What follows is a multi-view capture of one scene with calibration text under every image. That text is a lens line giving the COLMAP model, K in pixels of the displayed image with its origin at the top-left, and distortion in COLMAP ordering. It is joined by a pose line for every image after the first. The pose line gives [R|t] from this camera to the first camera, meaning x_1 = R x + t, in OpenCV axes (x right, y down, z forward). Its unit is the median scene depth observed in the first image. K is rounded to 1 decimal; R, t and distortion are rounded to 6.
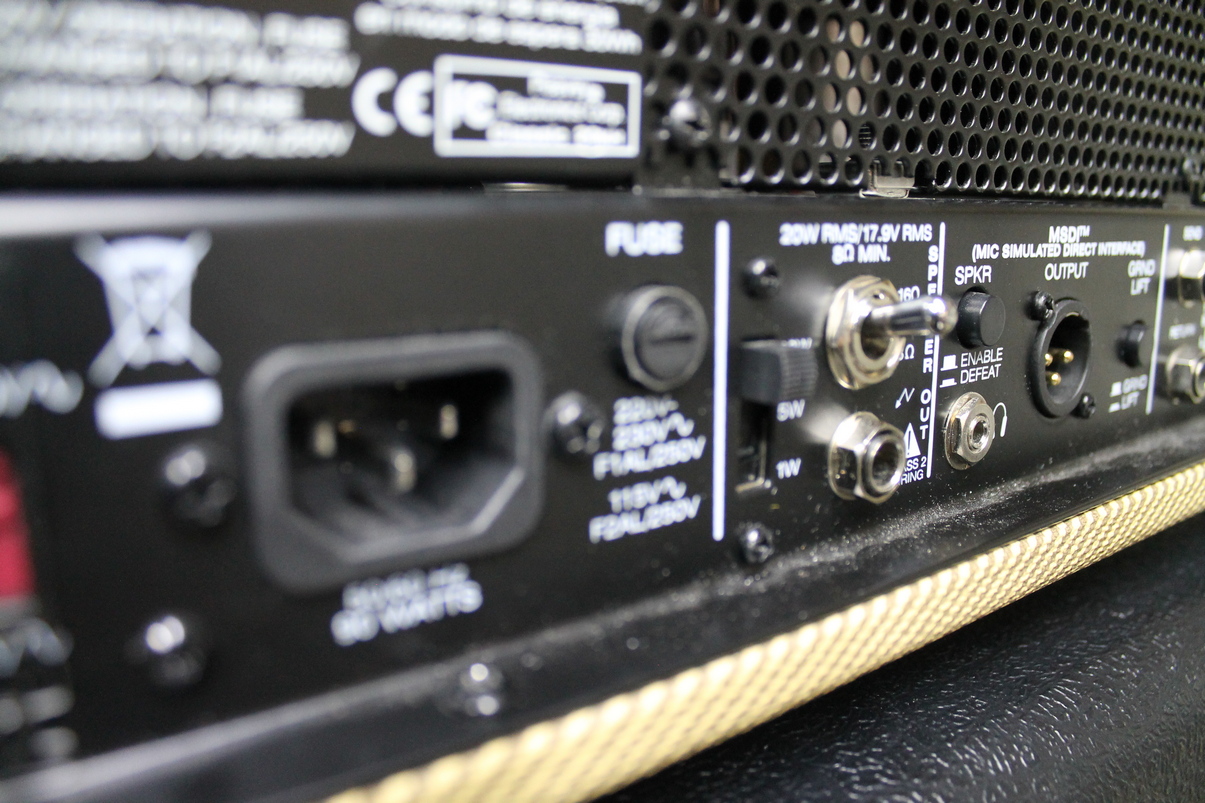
lens RADIAL K [[958.3, 0, 599.3], [0, 958.3, 410.4], [0, 0, 1]] dist [-0.151304, 0.061271]
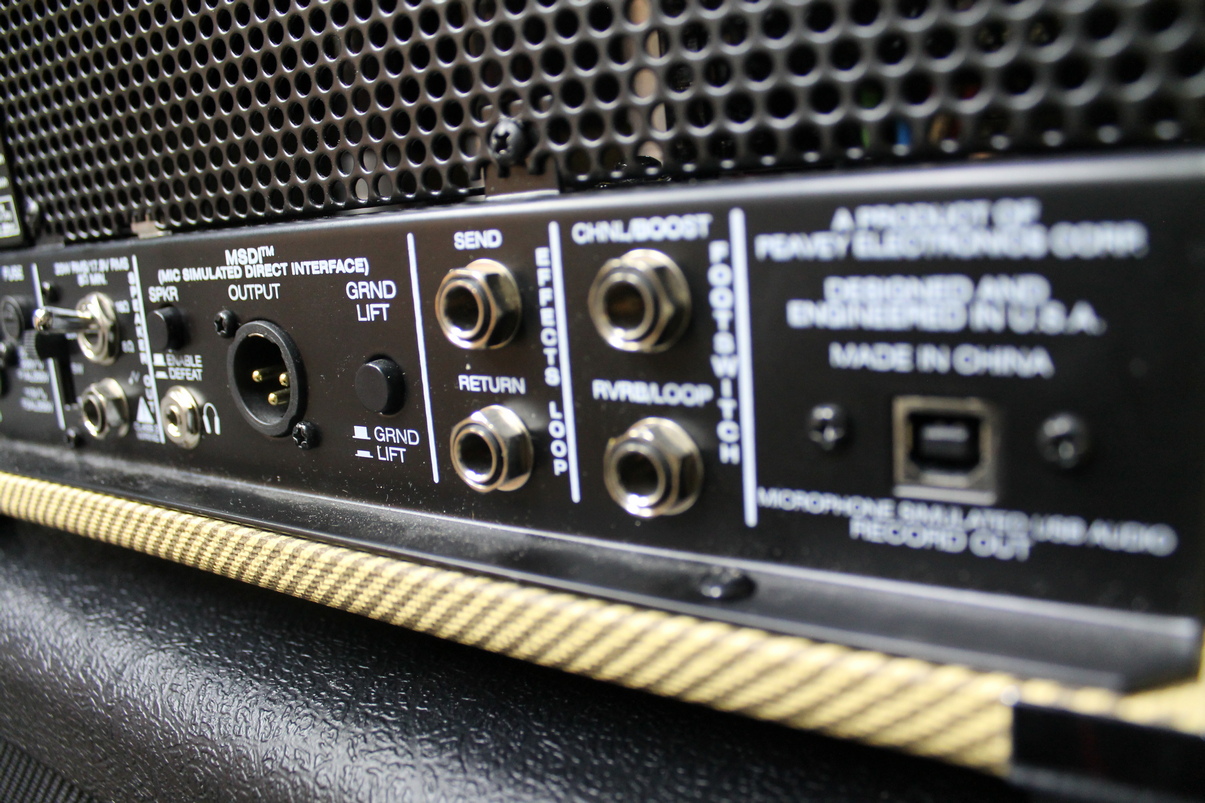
lens RADIAL K [[958.3, 0, 604.2], [0, 958.3, 400.5], [0, 0, 1]] dist [-0.151304, 0.061271]
pose [[0.342626, 0.172326, -0.923532, 1.850243], [-0.117120, 0.983199, 0.140009, -0.257236], [0.932143, 0.060193, 0.357053, 1.152884]]
